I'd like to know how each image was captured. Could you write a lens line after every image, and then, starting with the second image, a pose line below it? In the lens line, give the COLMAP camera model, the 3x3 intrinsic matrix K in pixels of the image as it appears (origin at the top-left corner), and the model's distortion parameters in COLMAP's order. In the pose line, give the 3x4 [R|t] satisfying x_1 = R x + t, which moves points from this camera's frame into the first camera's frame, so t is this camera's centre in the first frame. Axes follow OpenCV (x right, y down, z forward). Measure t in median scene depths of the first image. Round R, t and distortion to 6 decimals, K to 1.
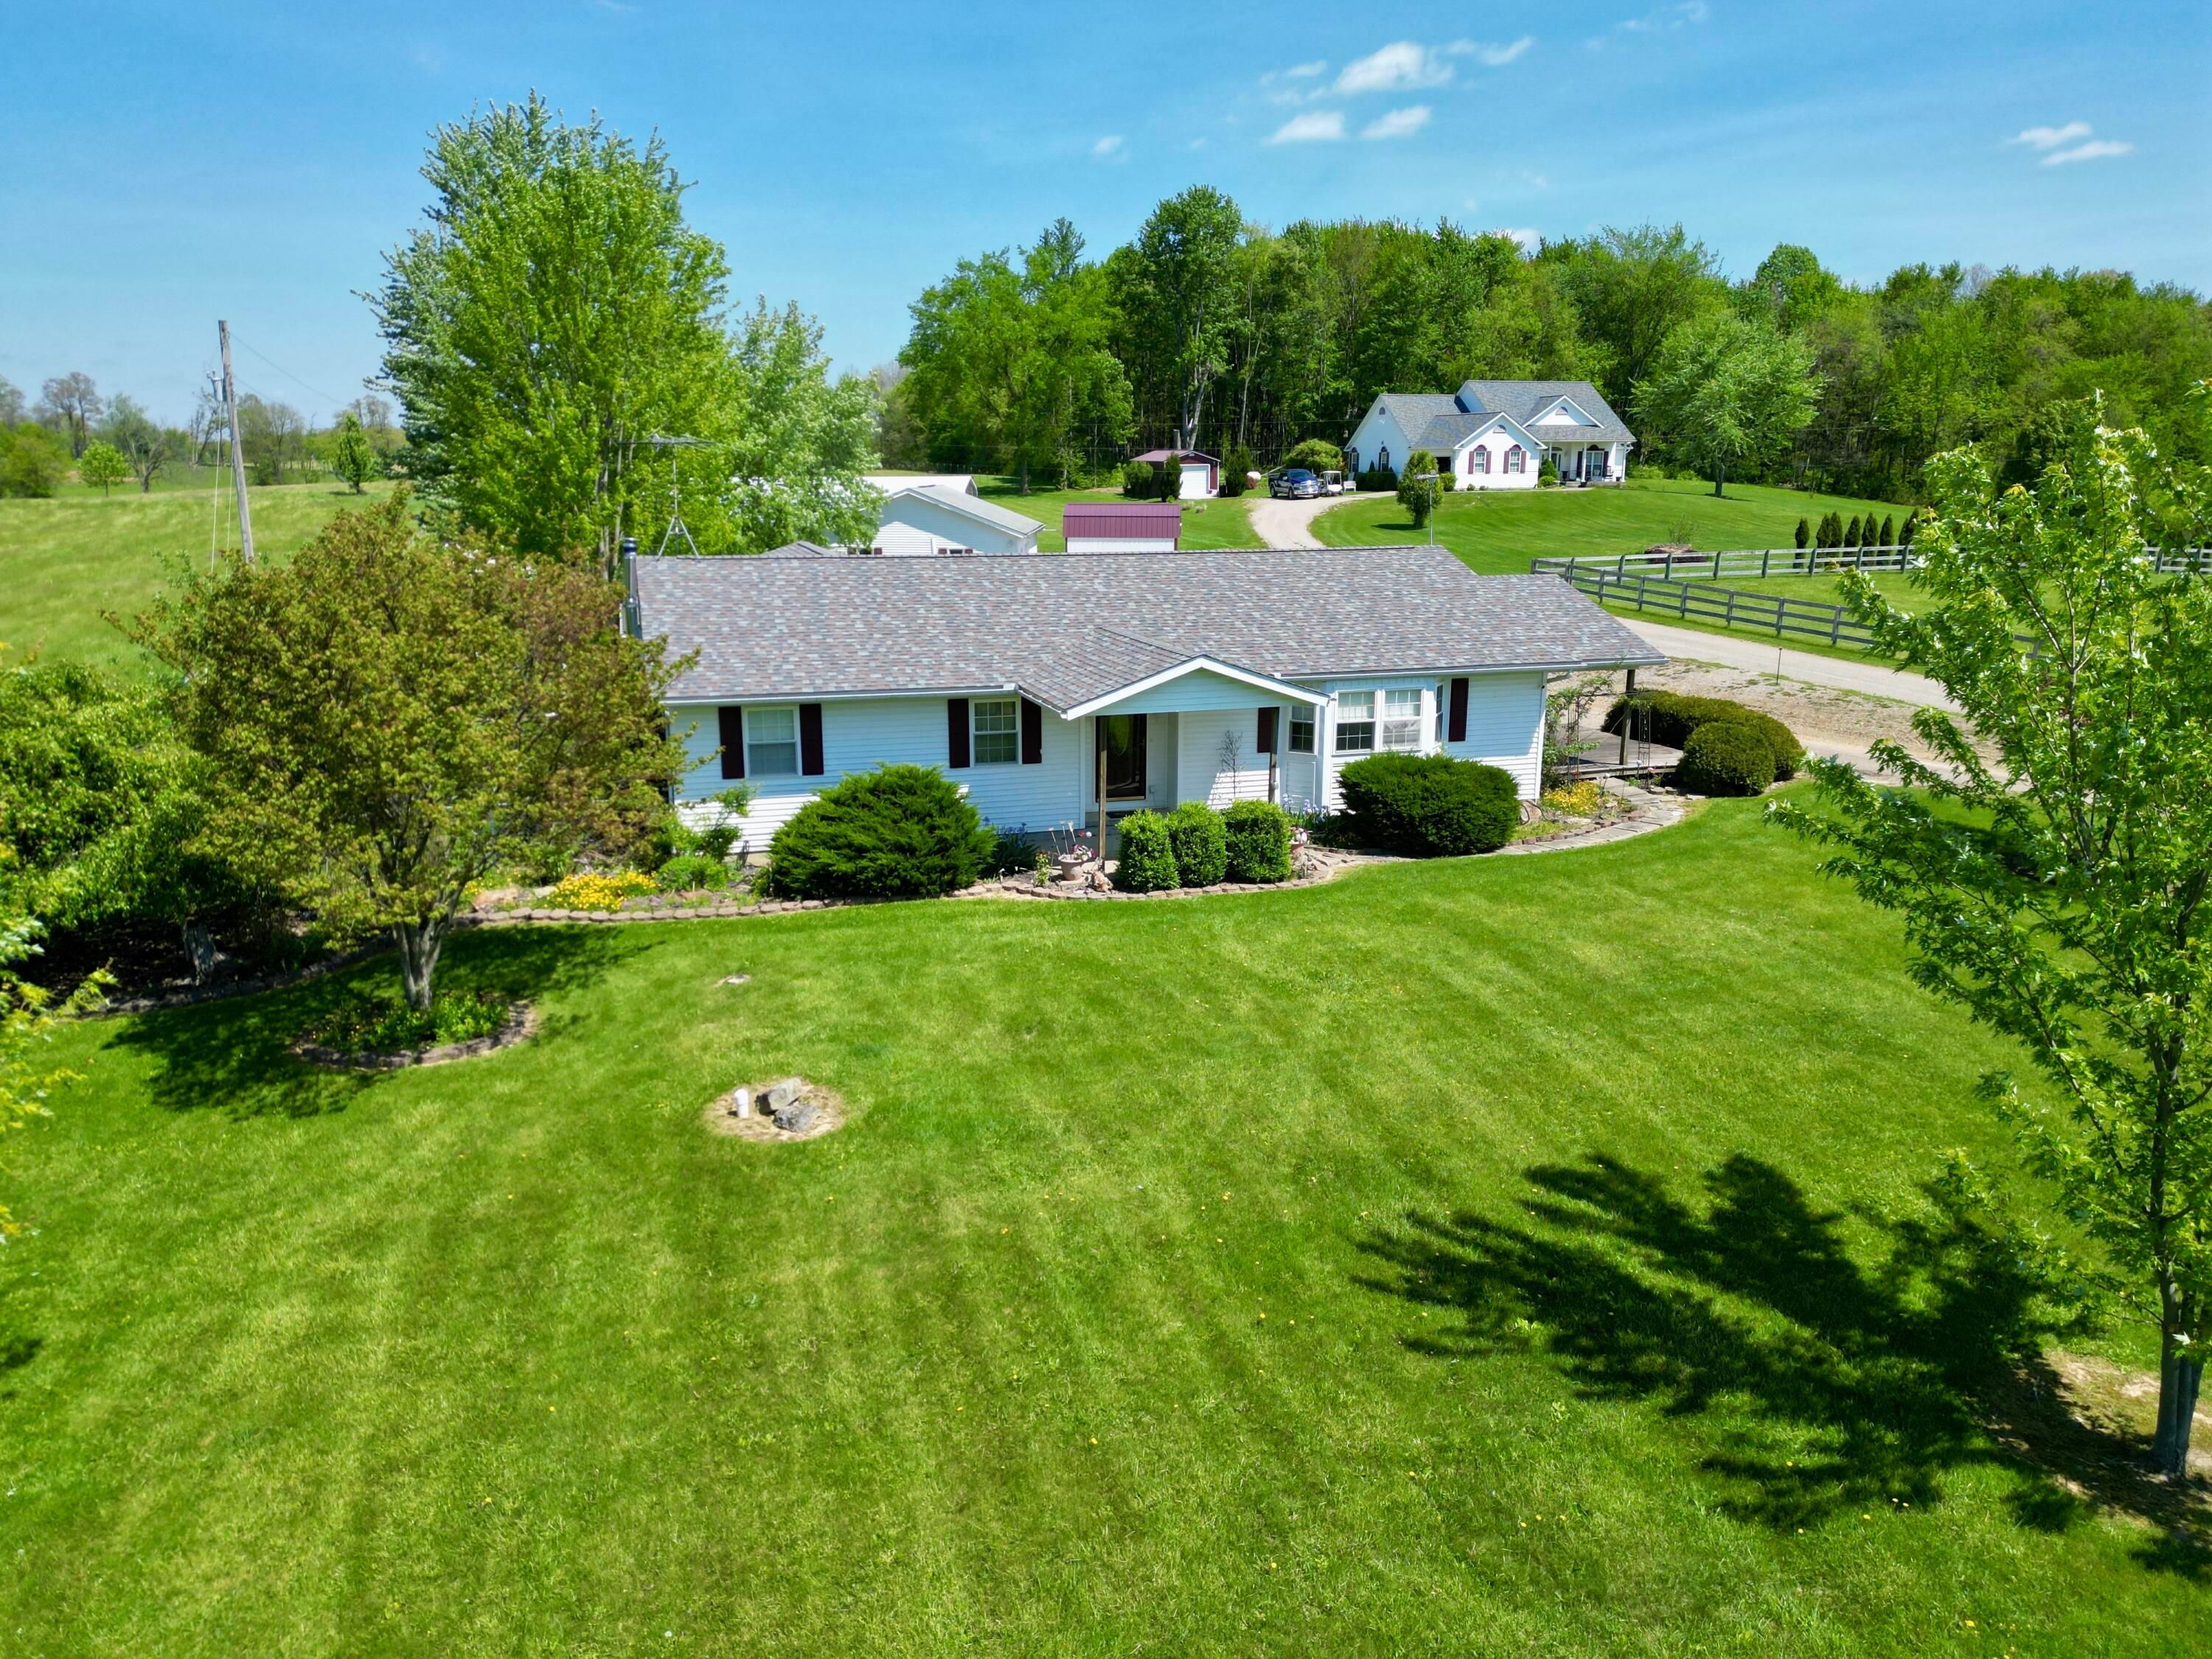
lens RADIAL K [[1551.3, 0, 1102.8], [0, 1551.3, 826.2], [0, 0, 1]] dist [0.085250, -0.079293]
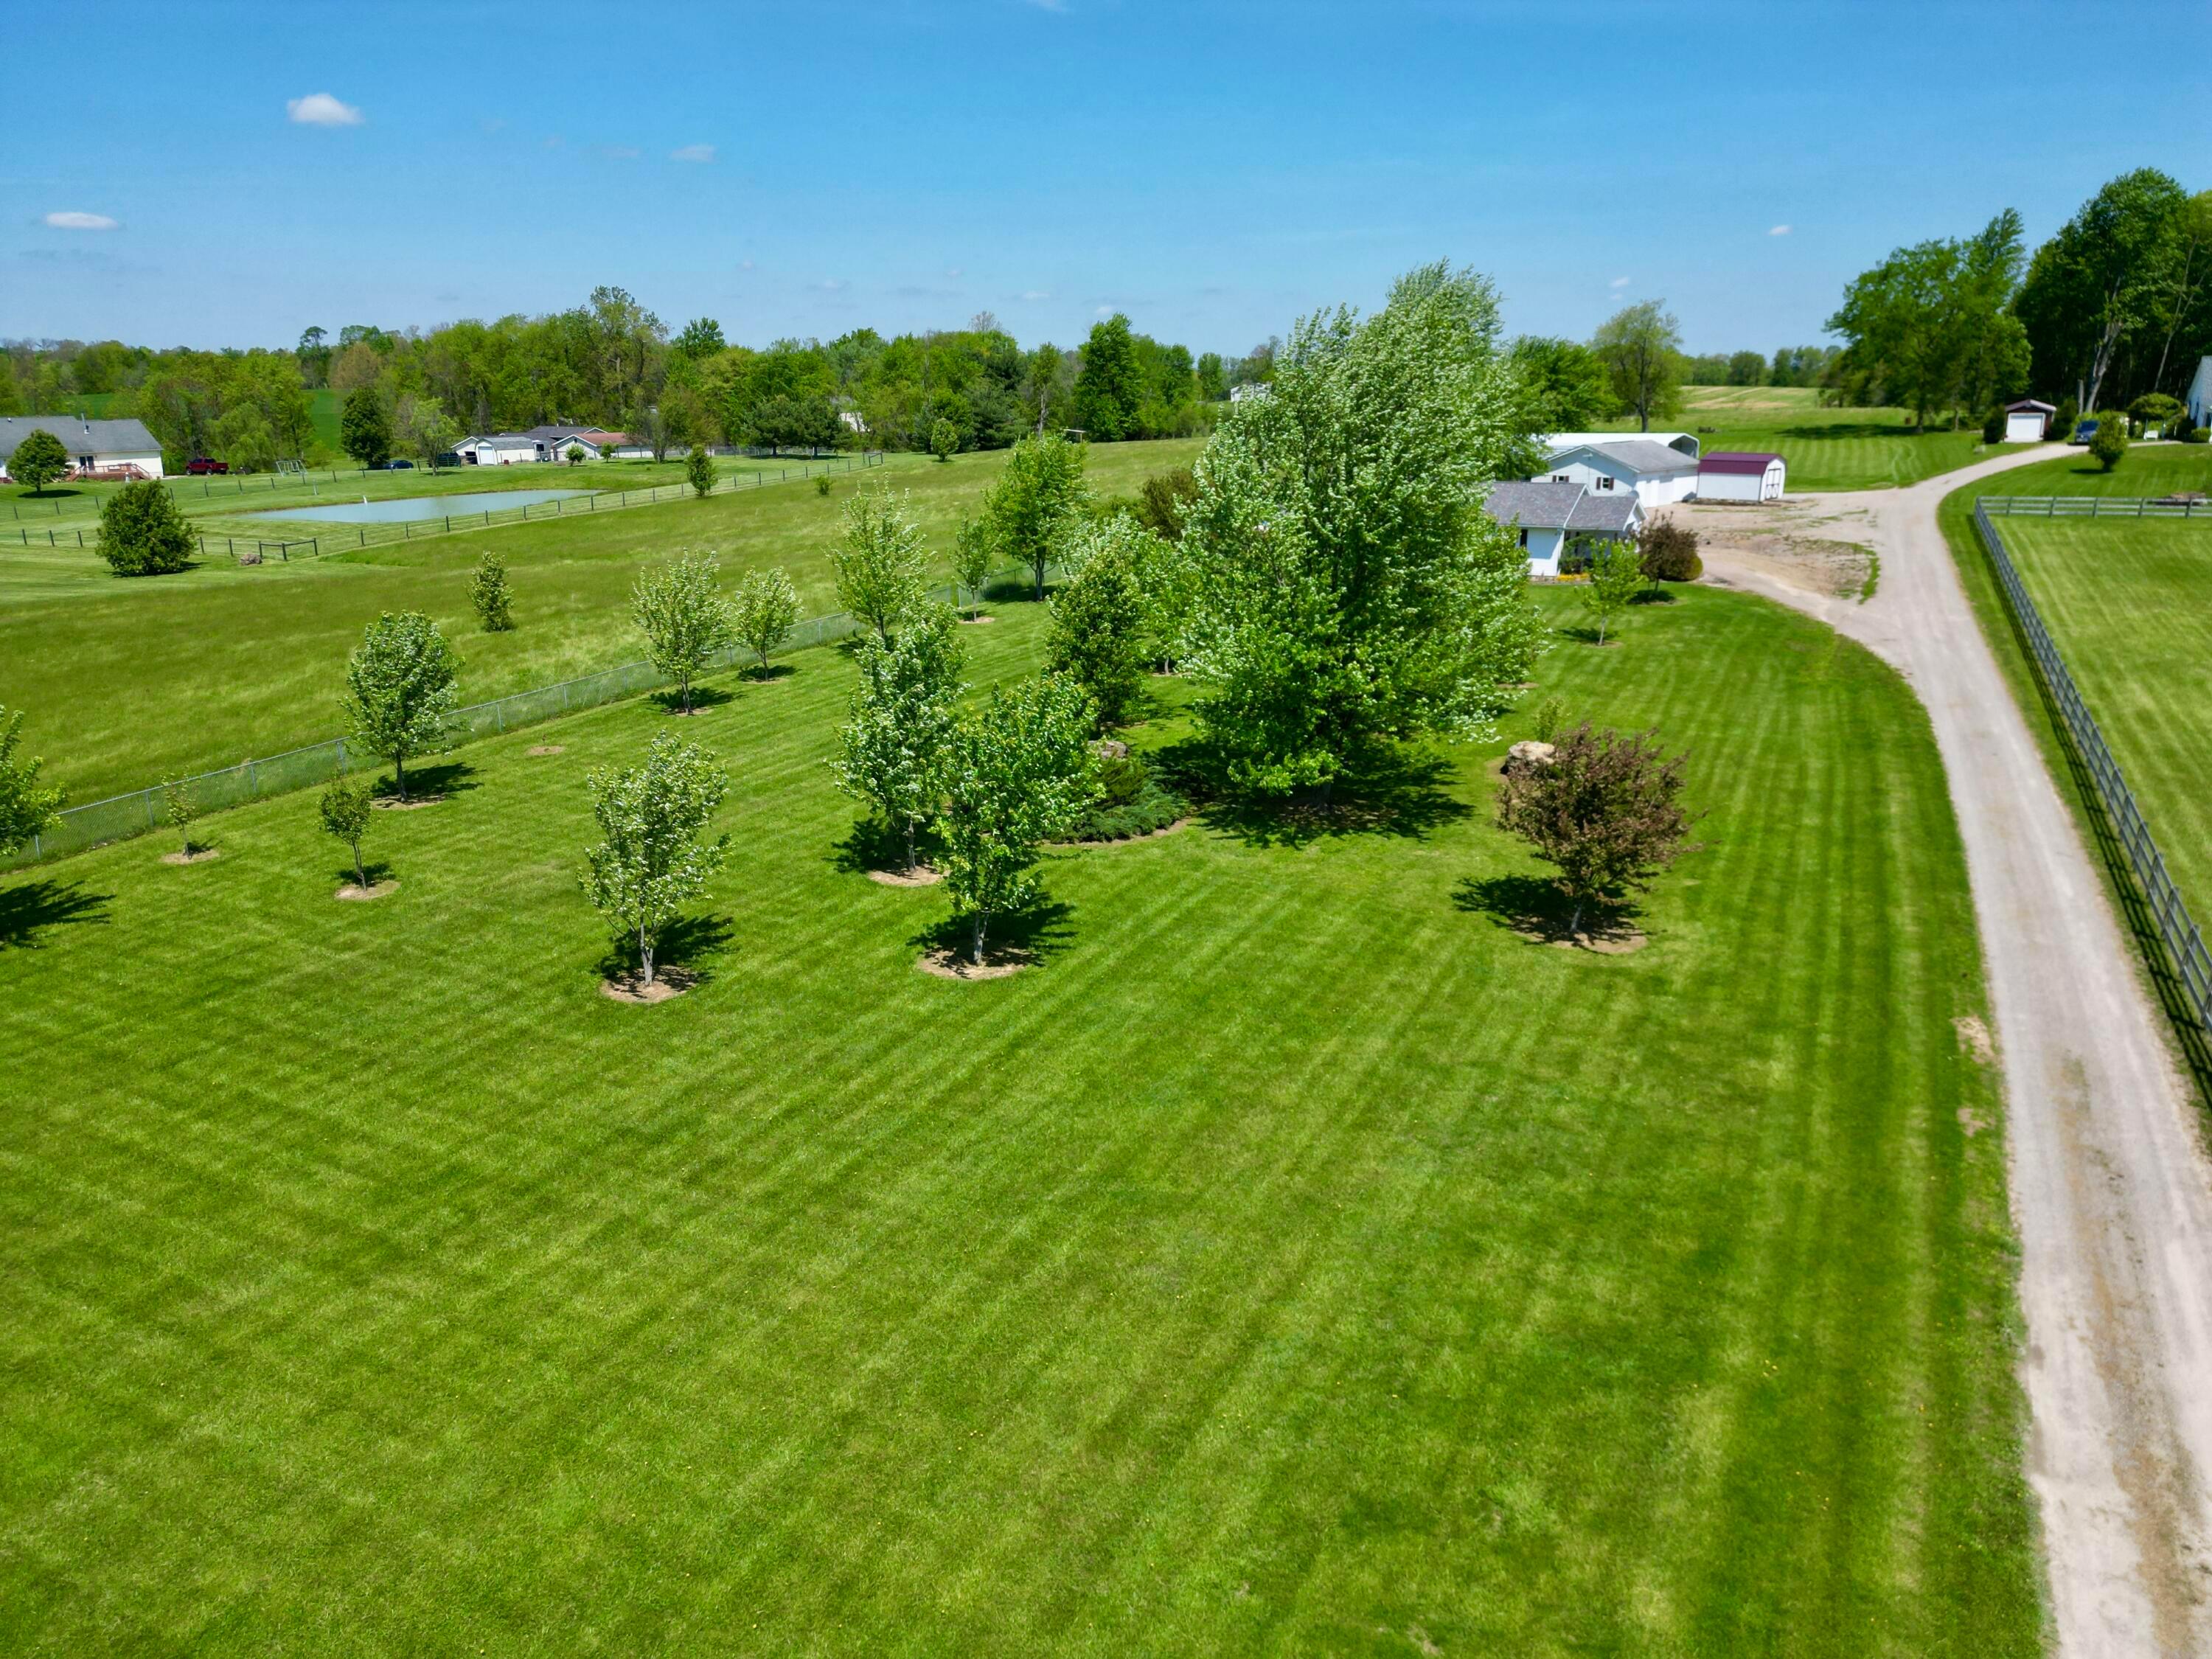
lens RADIAL K [[1549.9, 0, 1106.0], [0, 1549.9, 829.5], [0, 0, 1]] dist [0.079252, -0.077786]
pose [[0.728582, 0.186049, -0.659207, 1.813639], [-0.150151, 0.982378, 0.111305, 0.265288], [0.668299, 0.017886, 0.743678, -1.797283]]
